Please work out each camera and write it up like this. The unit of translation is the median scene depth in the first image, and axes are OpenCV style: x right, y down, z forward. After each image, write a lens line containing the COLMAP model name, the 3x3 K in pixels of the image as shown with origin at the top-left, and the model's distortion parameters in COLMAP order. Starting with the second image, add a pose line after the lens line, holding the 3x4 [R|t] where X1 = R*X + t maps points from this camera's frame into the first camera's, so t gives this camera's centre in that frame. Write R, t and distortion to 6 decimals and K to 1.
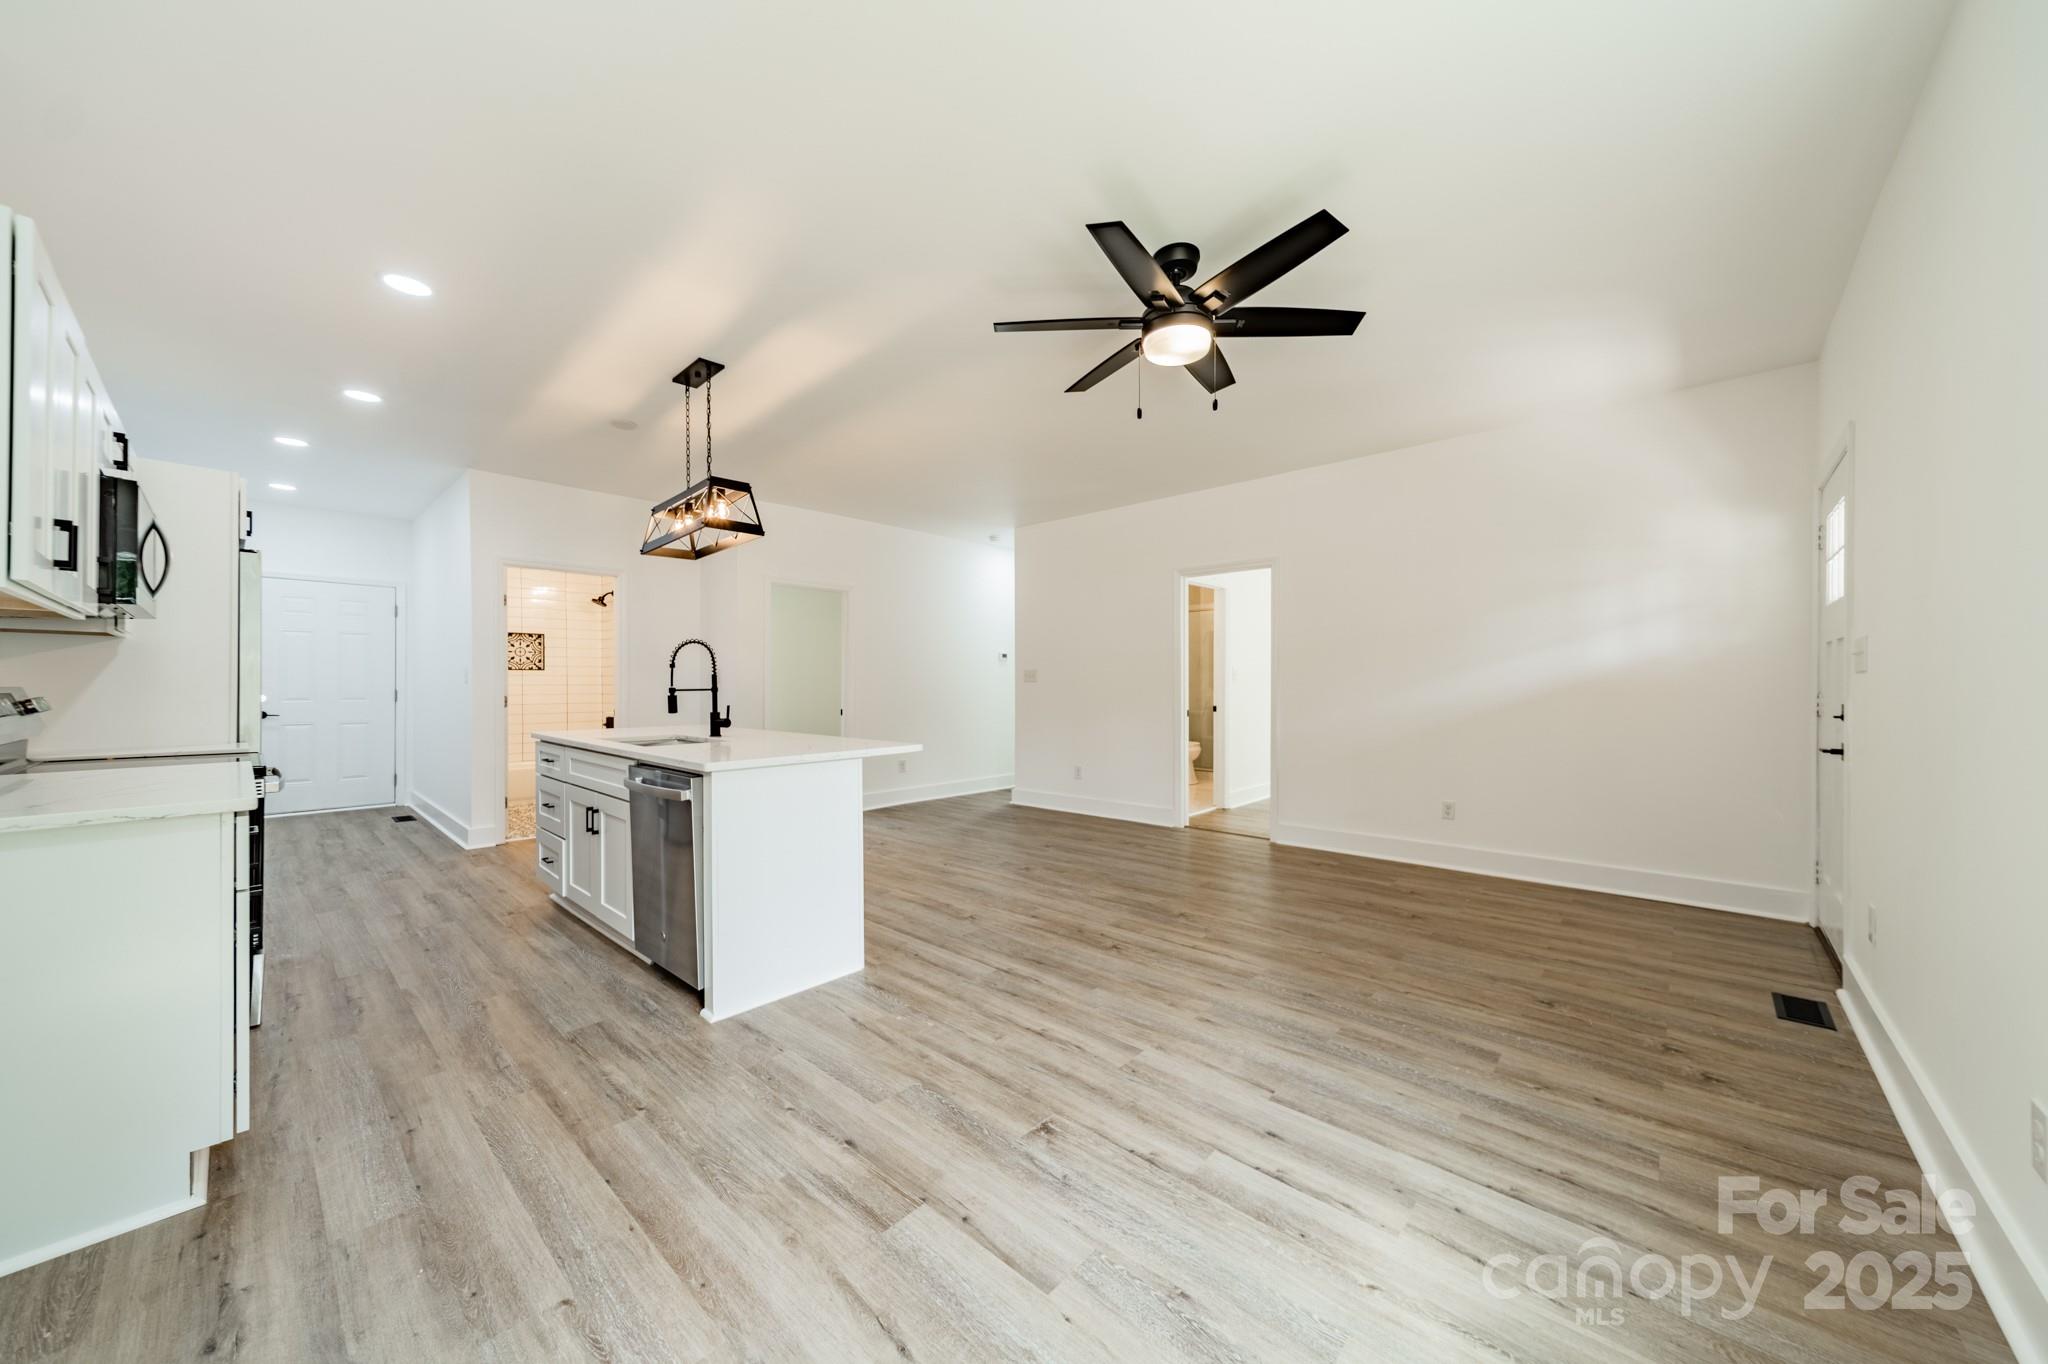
lens RADIAL K [[720.4, 0, 1028.7], [0, 720.4, 680.1], [0, 0, 1]] dist [0.002872, 0.000175]
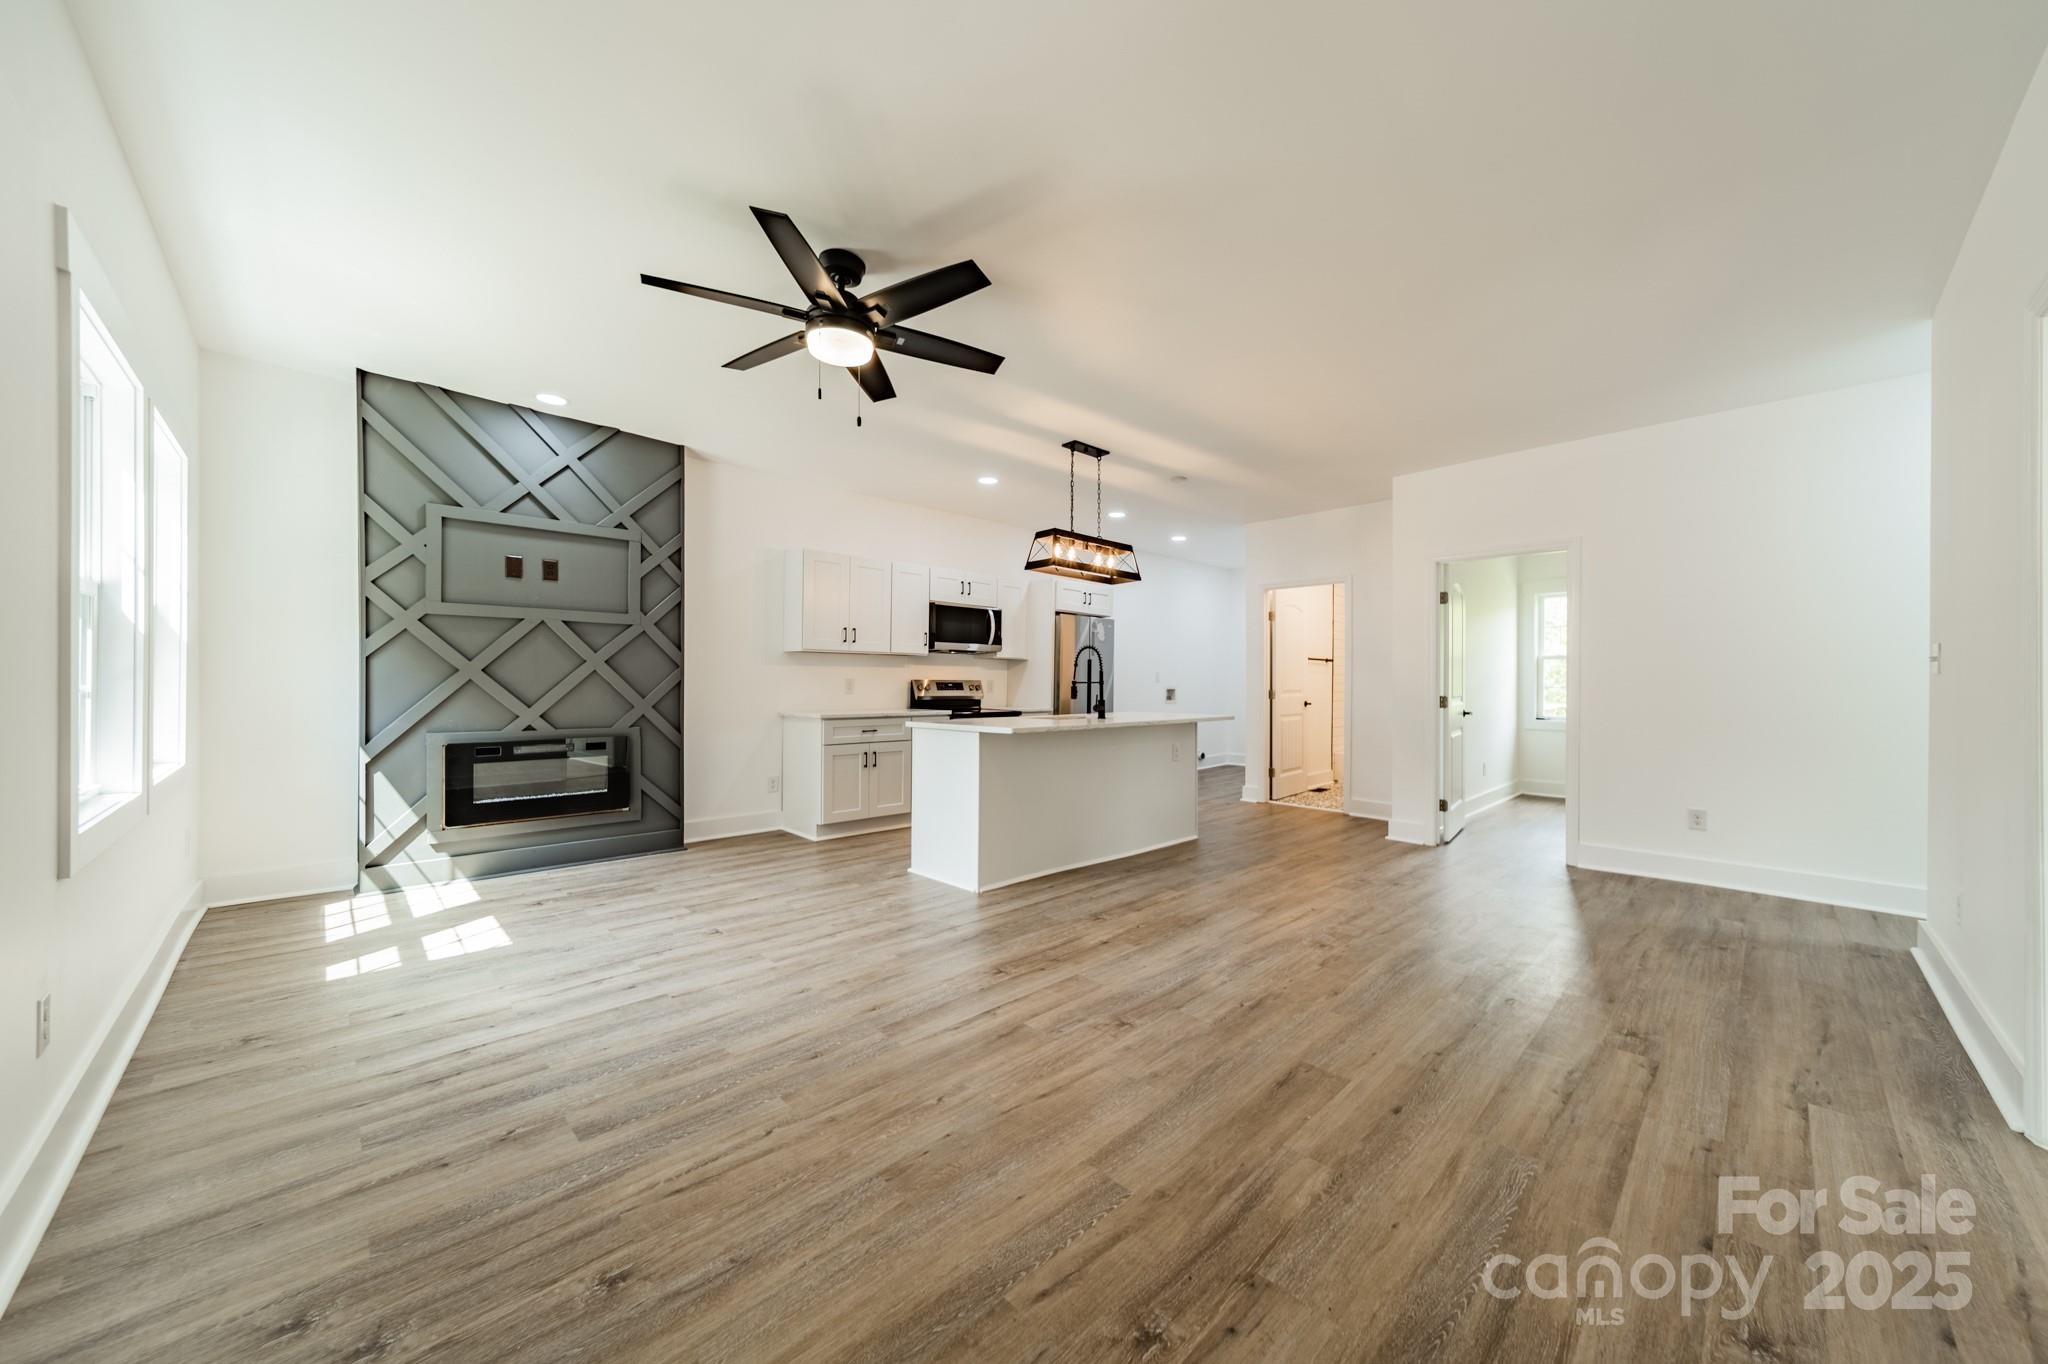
lens RADIAL K [[720.4, 0, 1024.9], [0, 720.4, 689.2], [0, 0, 1]] dist [0.002872, 0.000175]
pose [[-0.060724, 0.008758, -0.998116, 1.372031], [-0.000669, 0.999961, 0.008815, 0.025598], [0.998154, 0.001203, -0.060715, 1.499235]]
